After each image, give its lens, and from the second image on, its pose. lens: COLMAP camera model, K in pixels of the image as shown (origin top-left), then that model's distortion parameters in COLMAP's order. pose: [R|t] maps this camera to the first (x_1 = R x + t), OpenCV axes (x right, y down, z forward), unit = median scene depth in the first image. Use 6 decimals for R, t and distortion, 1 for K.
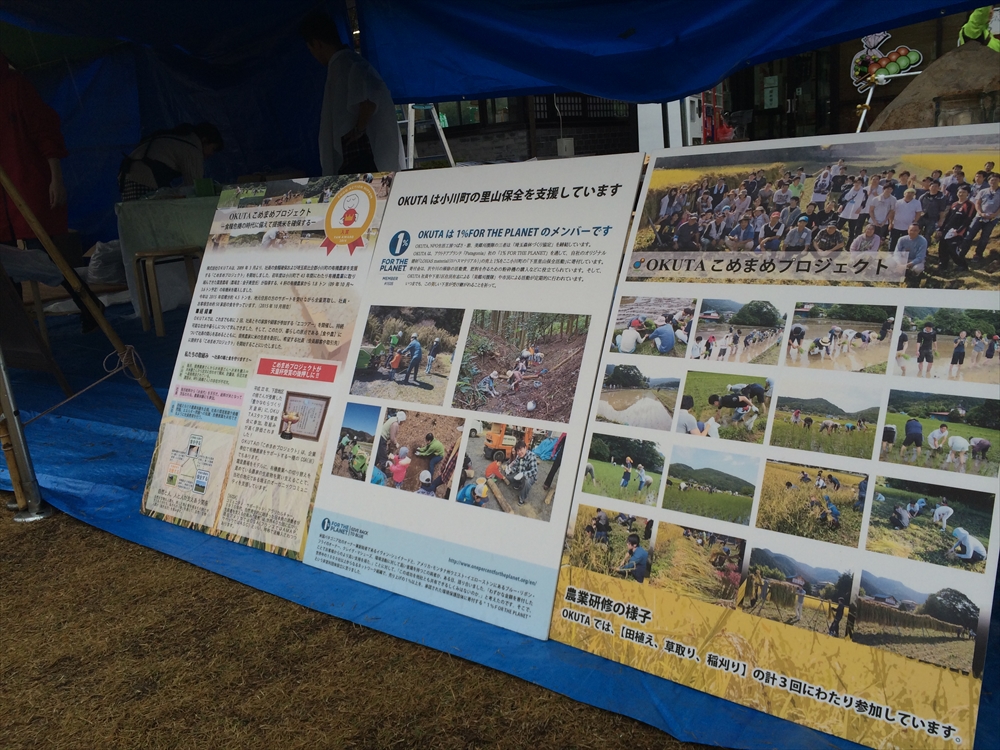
lens RADIAL K [[867.0, 0, 503.0], [0, 867.0, 379.1], [0, 0, 1]] dist [0.052217, -0.085399]
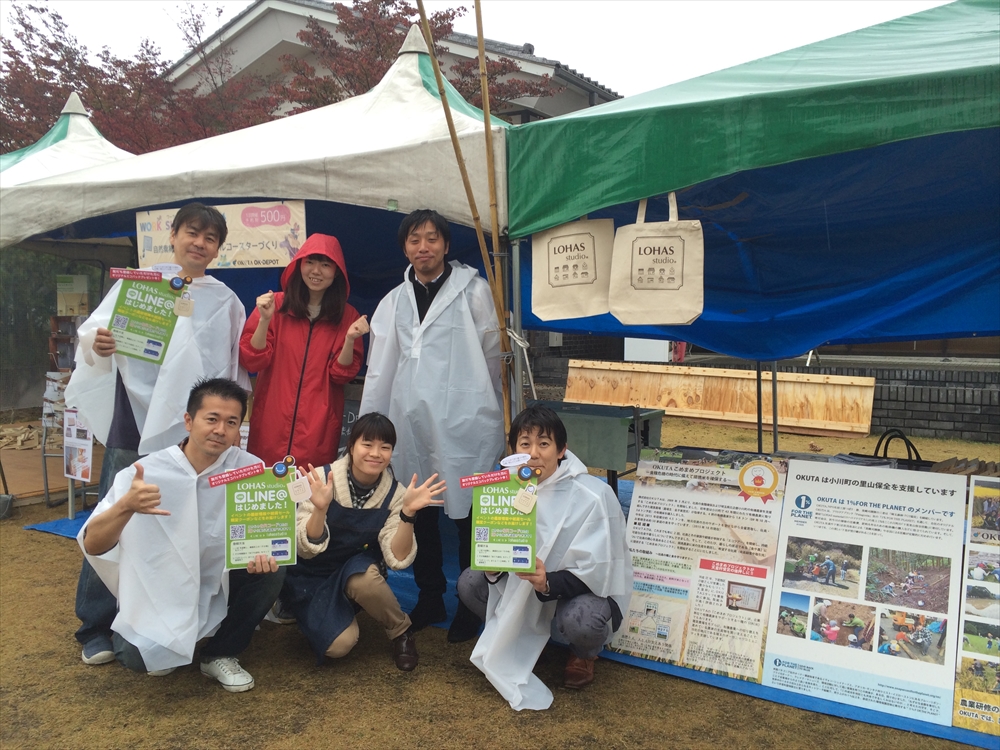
lens RADIAL K [[867.0, 0, 491.7], [0, 867.0, 371.0], [0, 0, 1]] dist [0.052217, -0.085399]
pose [[0.990308, 0.086077, 0.109001, -1.048747], [-0.064570, 0.980162, -0.187384, -0.044631], [-0.122968, 0.178530, 0.976220, -0.788274]]
